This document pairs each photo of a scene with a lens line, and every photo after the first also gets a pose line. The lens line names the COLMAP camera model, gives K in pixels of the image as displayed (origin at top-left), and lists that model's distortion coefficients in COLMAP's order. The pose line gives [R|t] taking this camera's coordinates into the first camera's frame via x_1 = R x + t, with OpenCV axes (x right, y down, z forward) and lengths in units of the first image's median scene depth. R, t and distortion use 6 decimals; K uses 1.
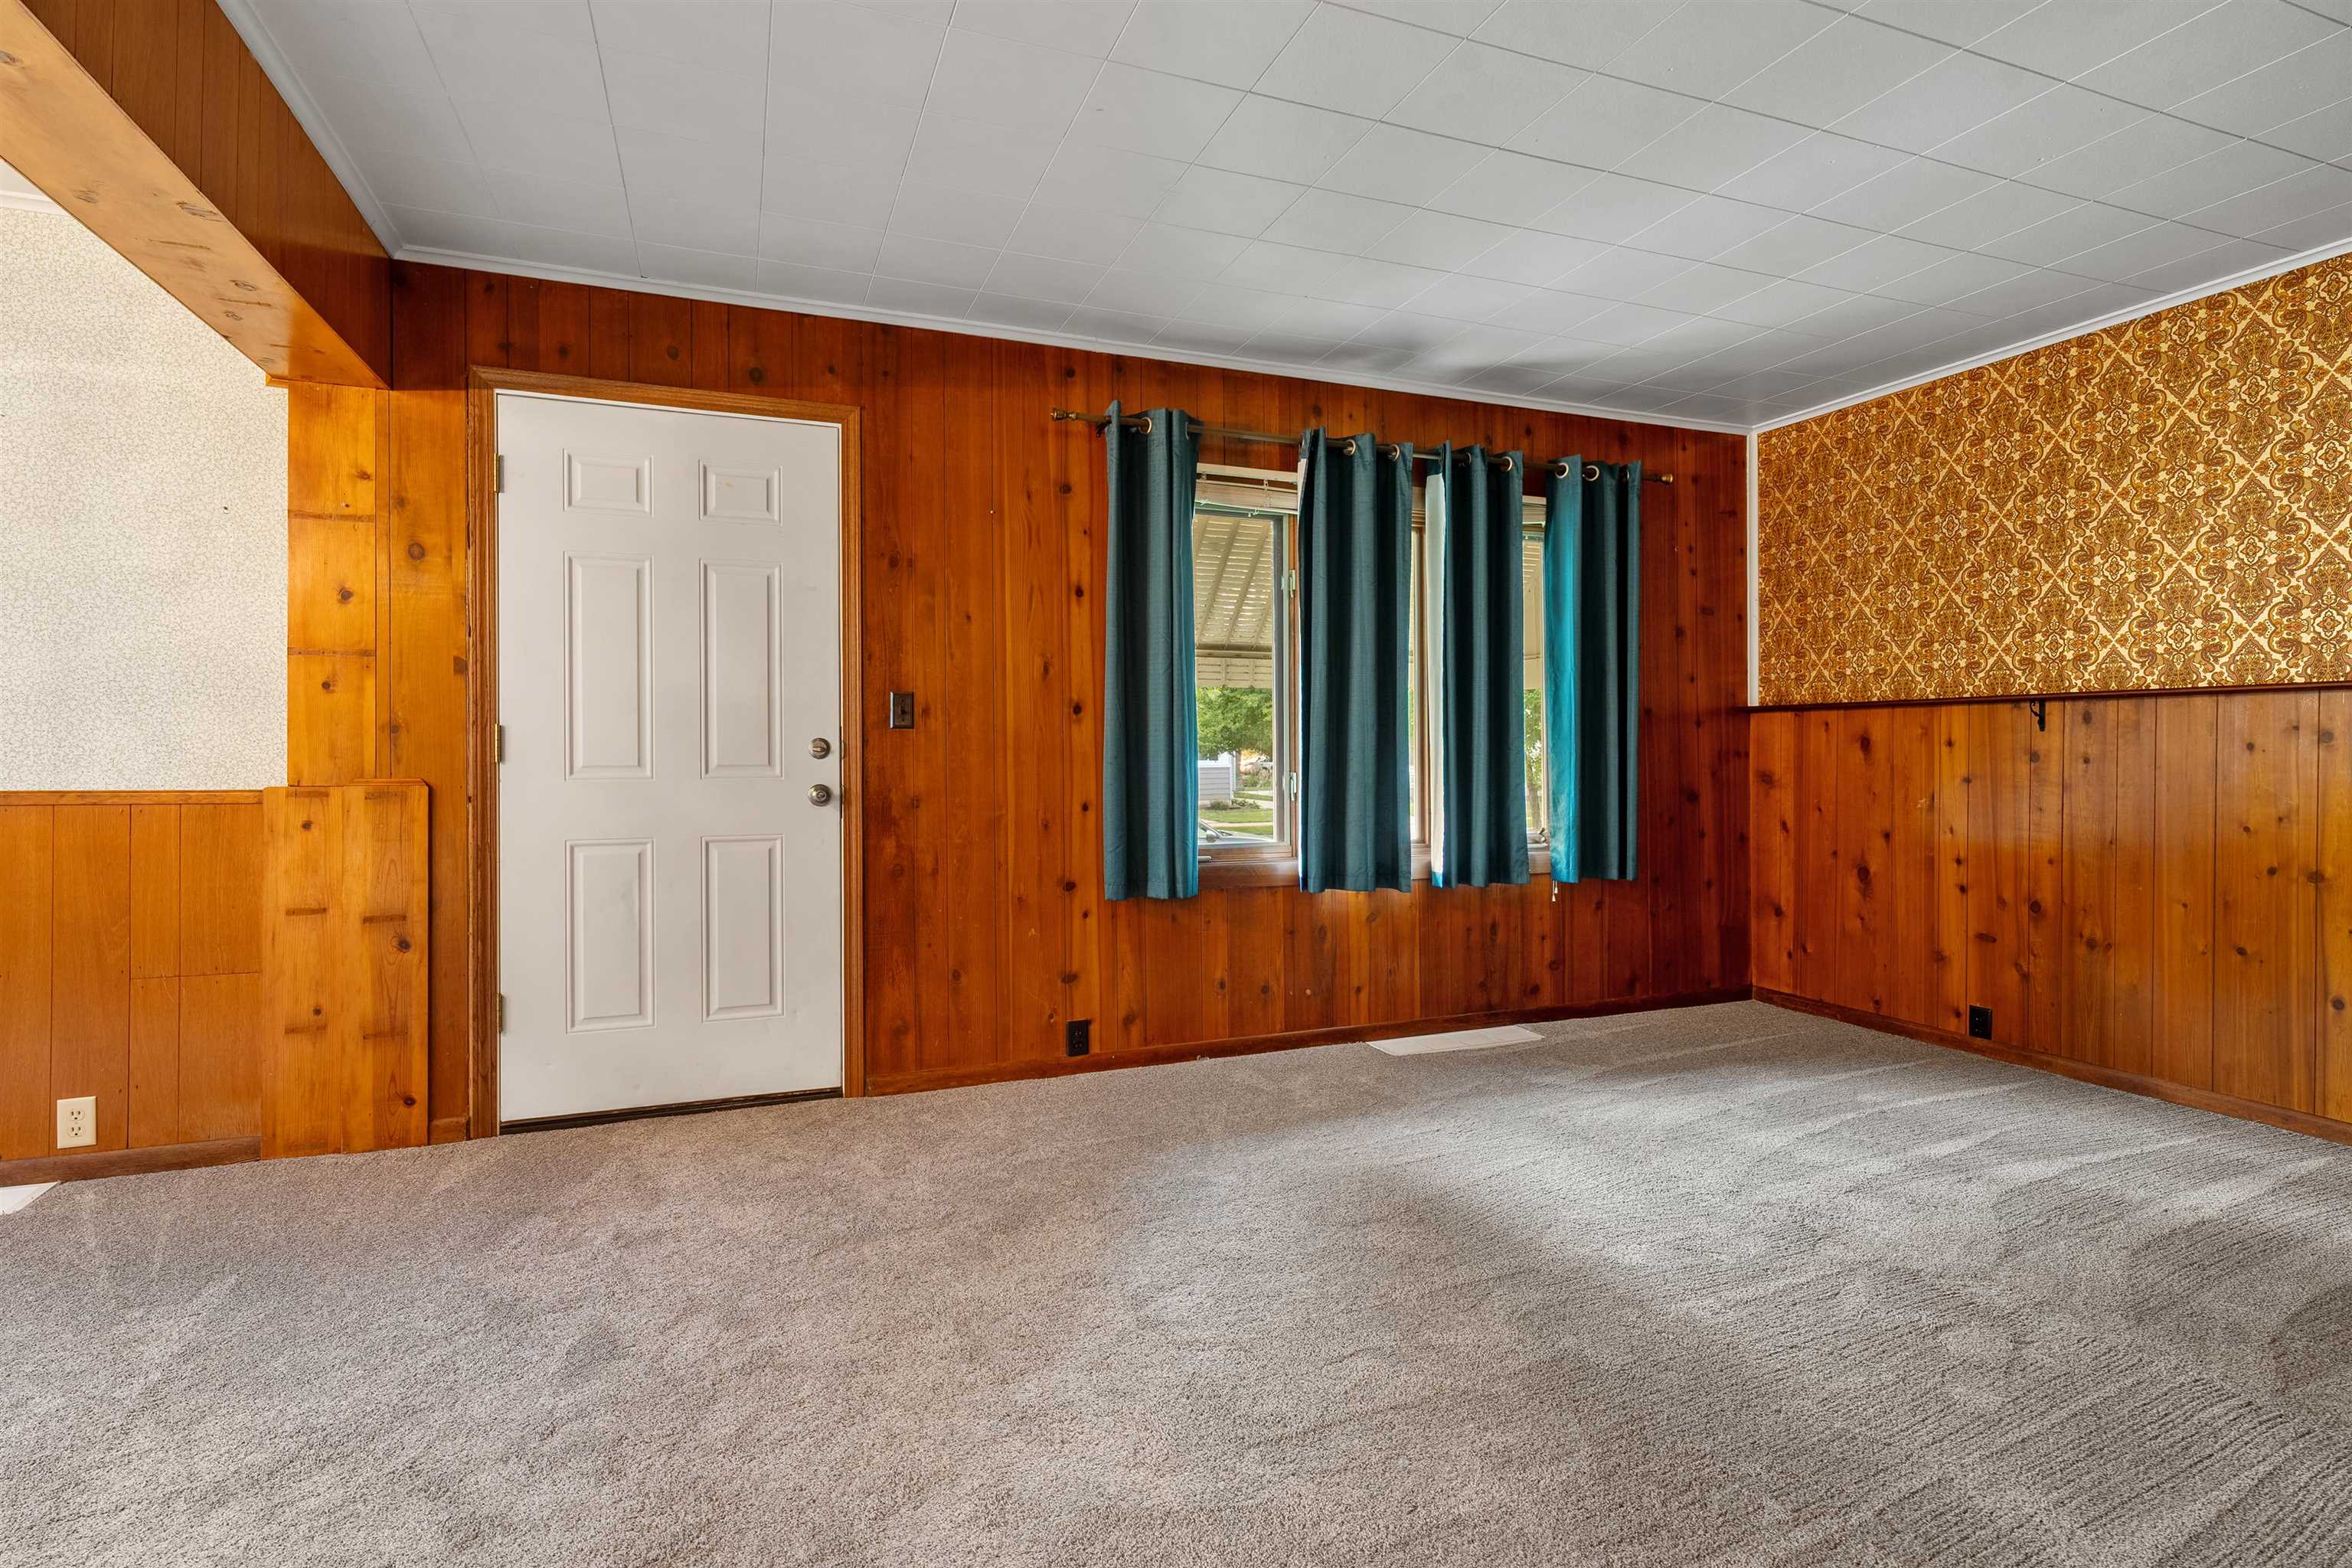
lens RADIAL K [[1162.5, 0, 1169.8], [0, 1162.5, 762.9], [0, 0, 1]] dist [0.004036, 0.000119]
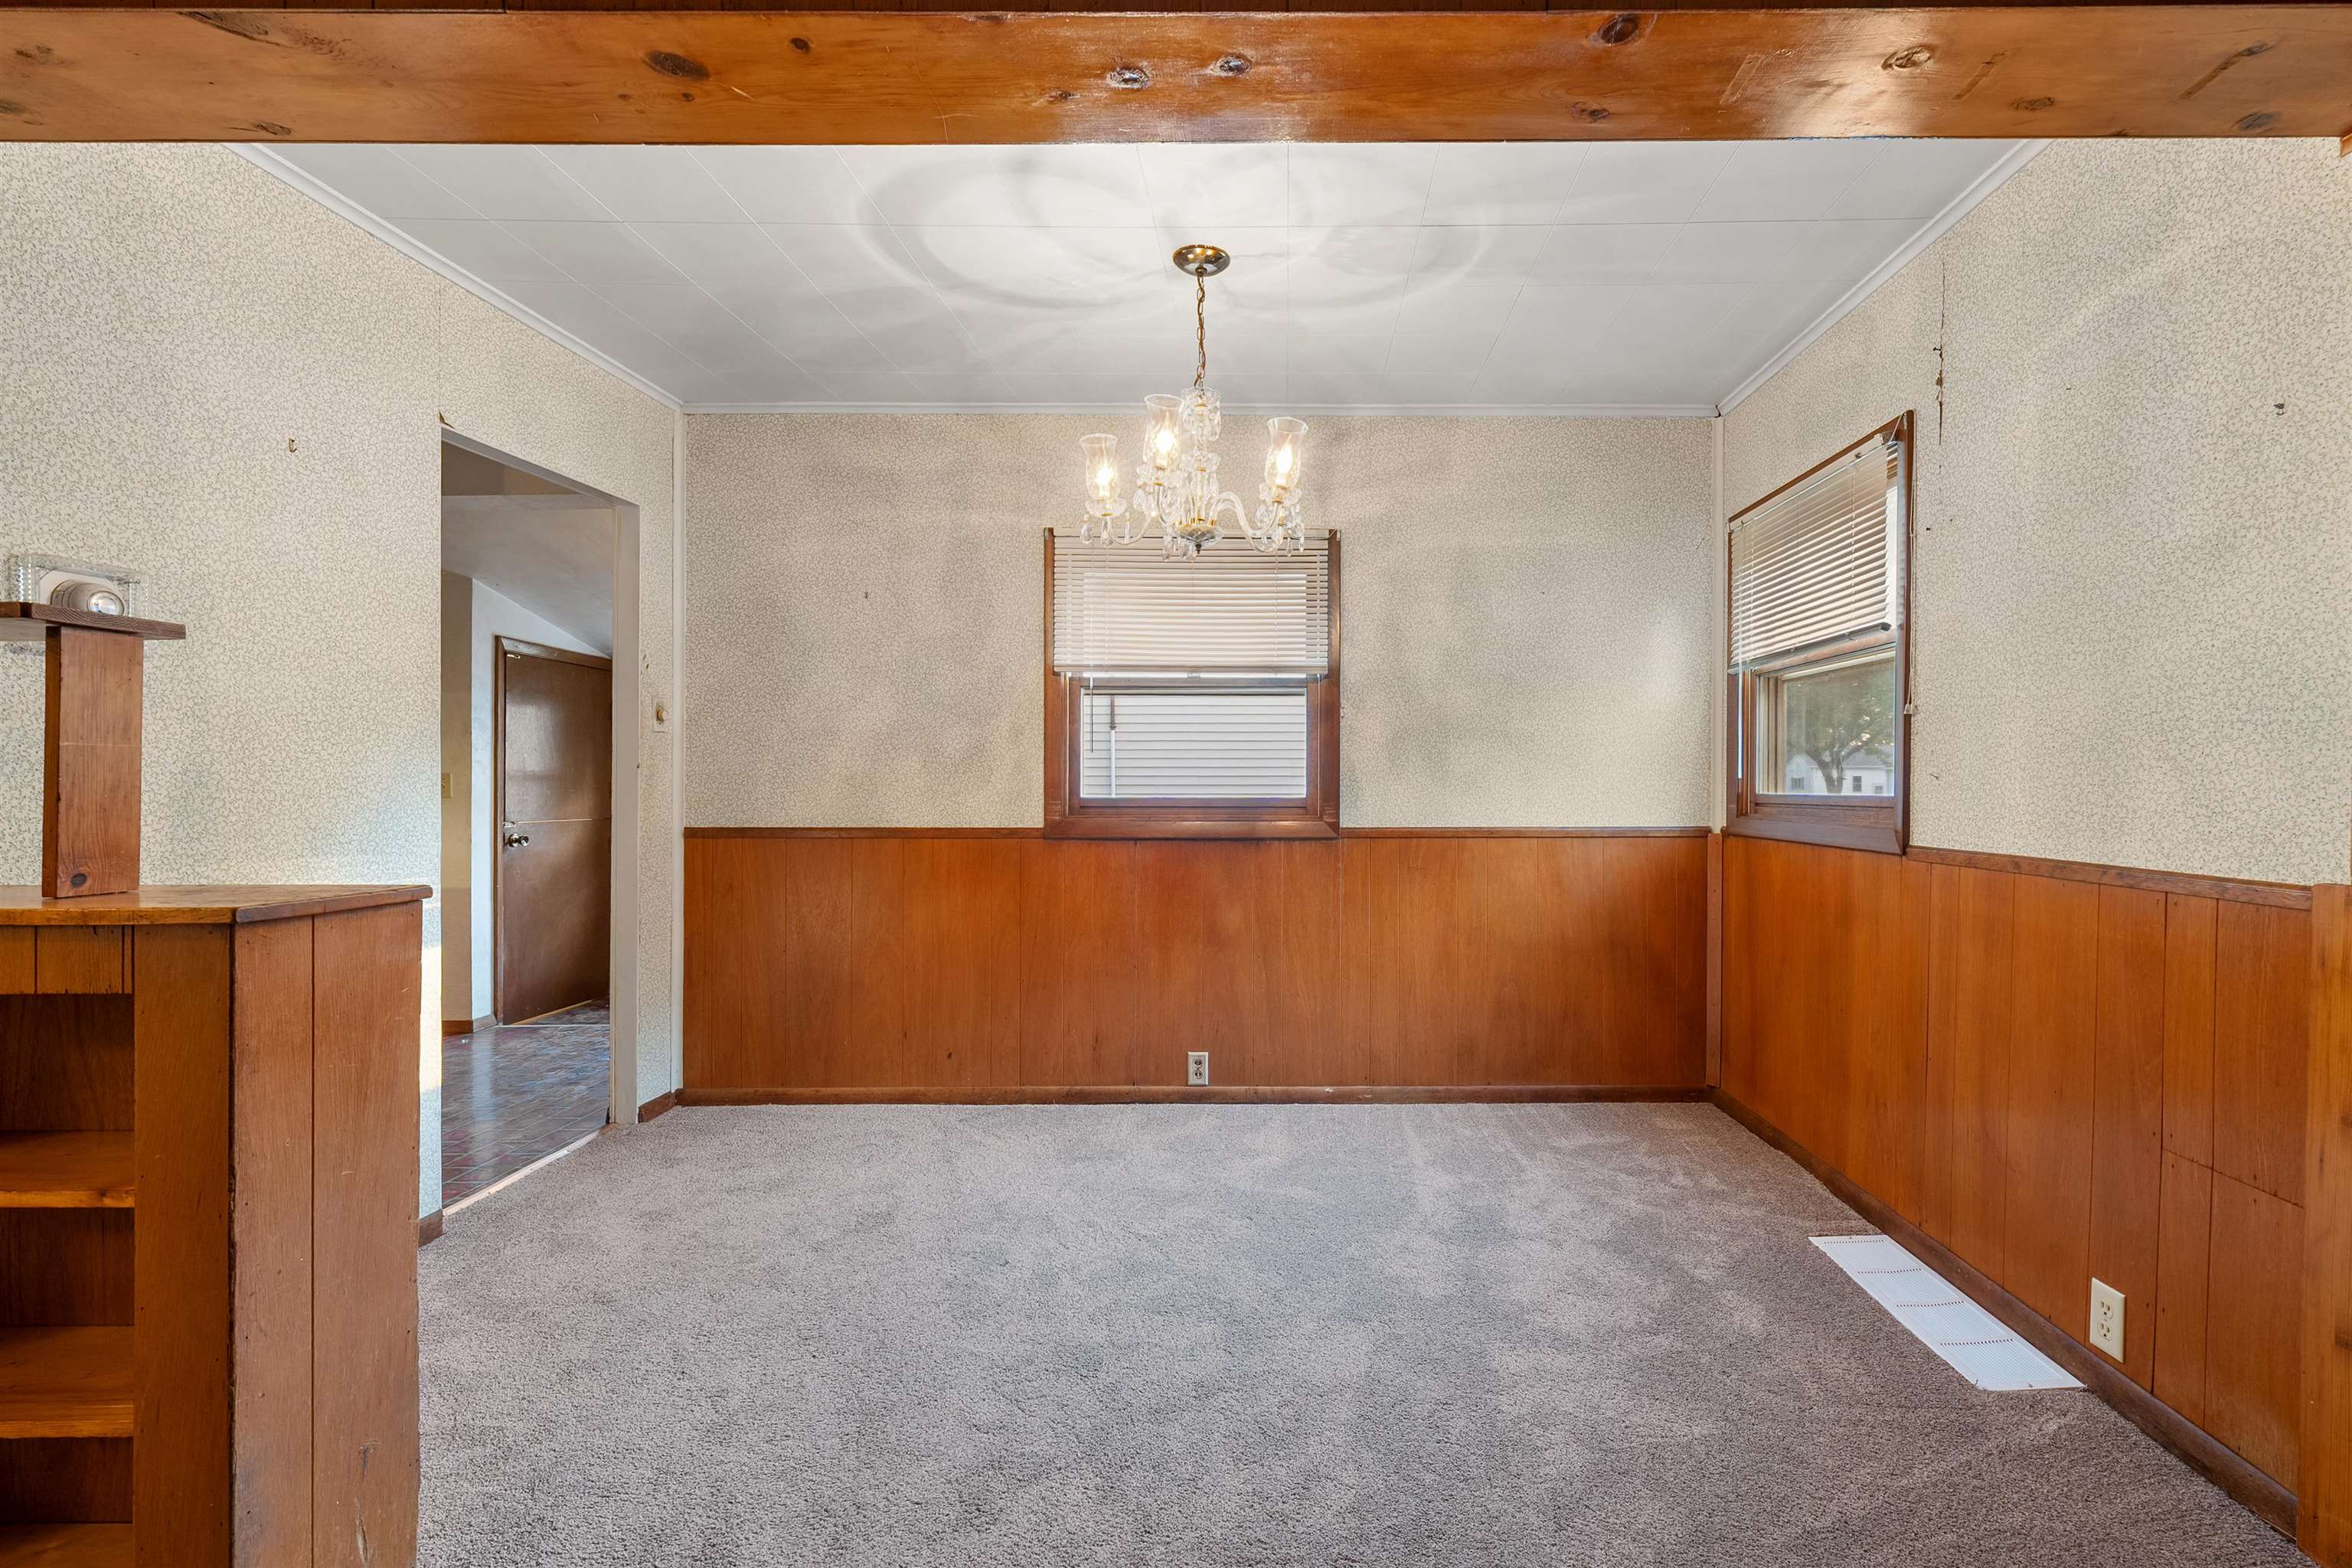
lens RADIAL K [[1018.4, 0, 1272.9], [0, 1018.4, 789.3], [0, 0, 1]] dist [0.004669, 0.000885]
pose [[-0.367593, 0.006897, -0.929961, -0.120765], [0.003053, 0.999976, 0.006209, -0.024953], [0.929982, -0.000556, -0.367606, 0.612760]]
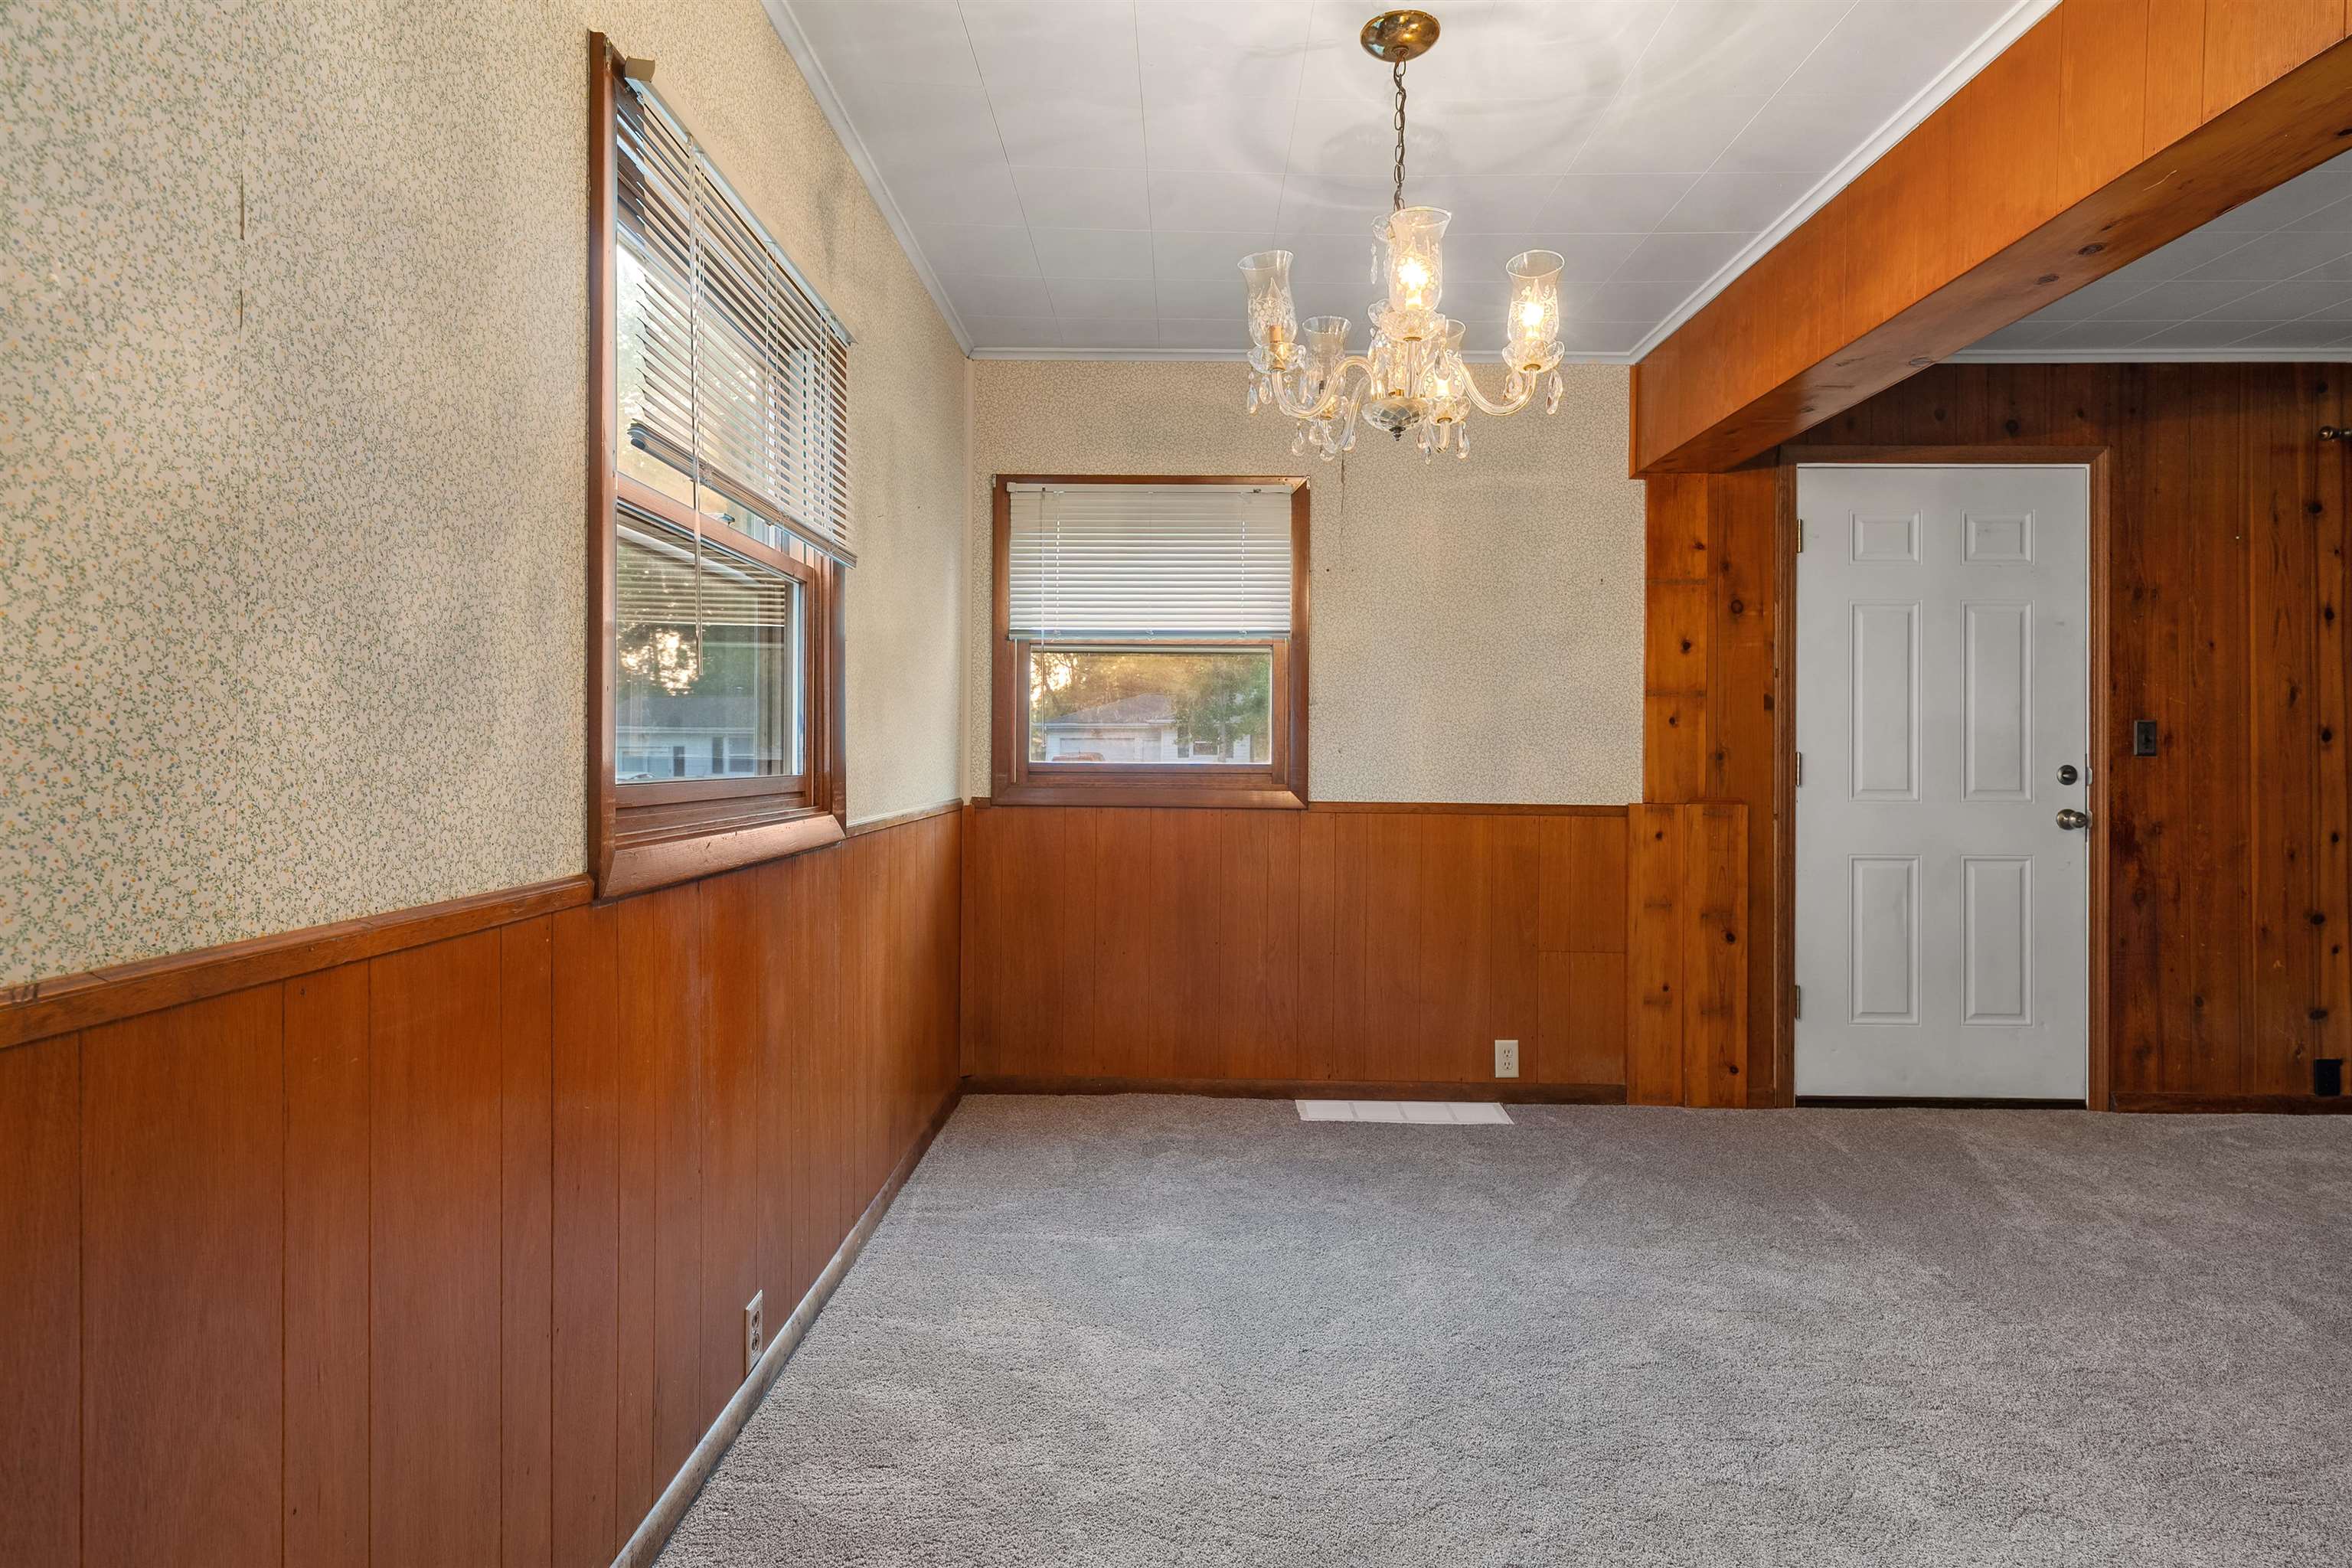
lens RADIAL K [[1170.7, 0, 1179.0], [0, 1170.7, 763.0], [0, 0, 1]] dist [-0.002395, 0.001127]
pose [[0.921888, 0.010864, -0.387305, -0.631399], [-0.010710, 0.999939, 0.002557, -0.017427], [0.387309, 0.001791, 0.921948, -0.284786]]
